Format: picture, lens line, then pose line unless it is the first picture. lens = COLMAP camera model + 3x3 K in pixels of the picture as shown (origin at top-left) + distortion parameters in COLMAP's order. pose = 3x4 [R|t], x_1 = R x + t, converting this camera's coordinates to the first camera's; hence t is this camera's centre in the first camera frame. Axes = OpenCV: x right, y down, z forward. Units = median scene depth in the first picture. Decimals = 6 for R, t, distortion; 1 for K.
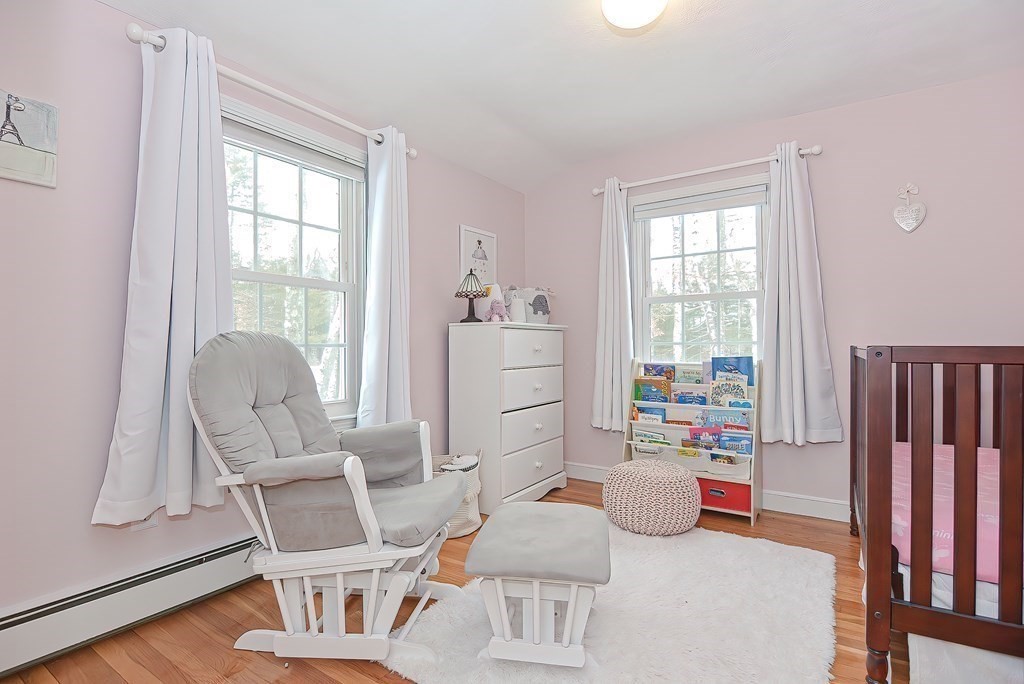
lens RADIAL K [[505.6, 0, 511.0], [0, 505.6, 342.2], [0, 0, 1]] dist [-0.014149, -0.005254]
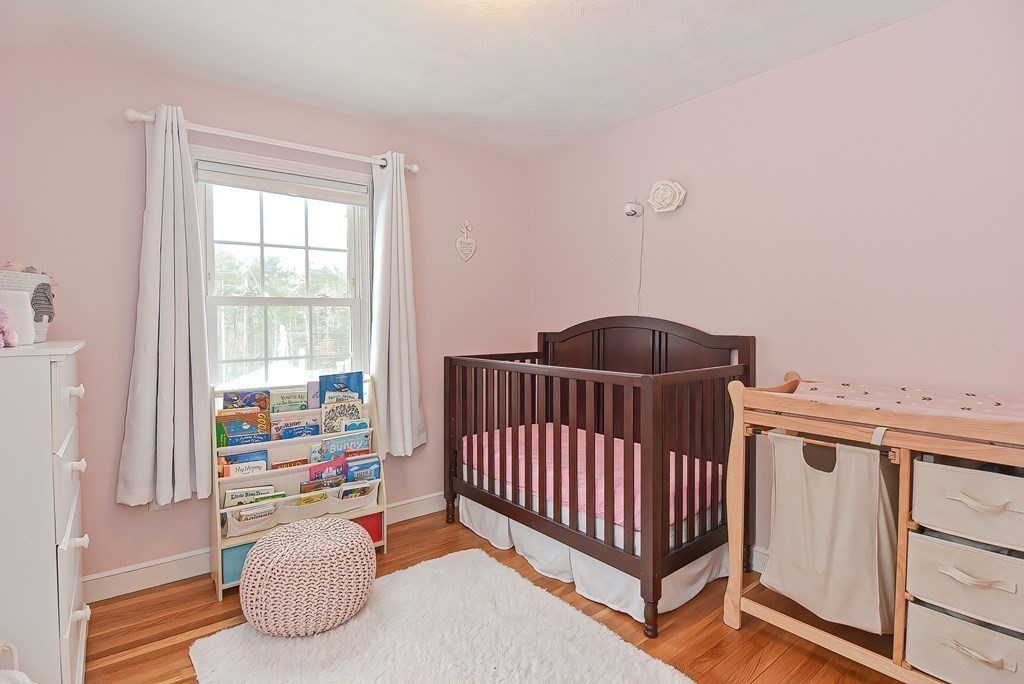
lens RADIAL K [[505.6, 0, 505.4], [0, 505.6, 327.5], [0, 0, 1]] dist [-0.014149, -0.005254]
pose [[0.304798, -0.011926, 0.952342, -0.302320], [0.002474, 0.999928, 0.011730, -0.059101], [-0.952414, -0.001219, 0.304806, 0.448499]]
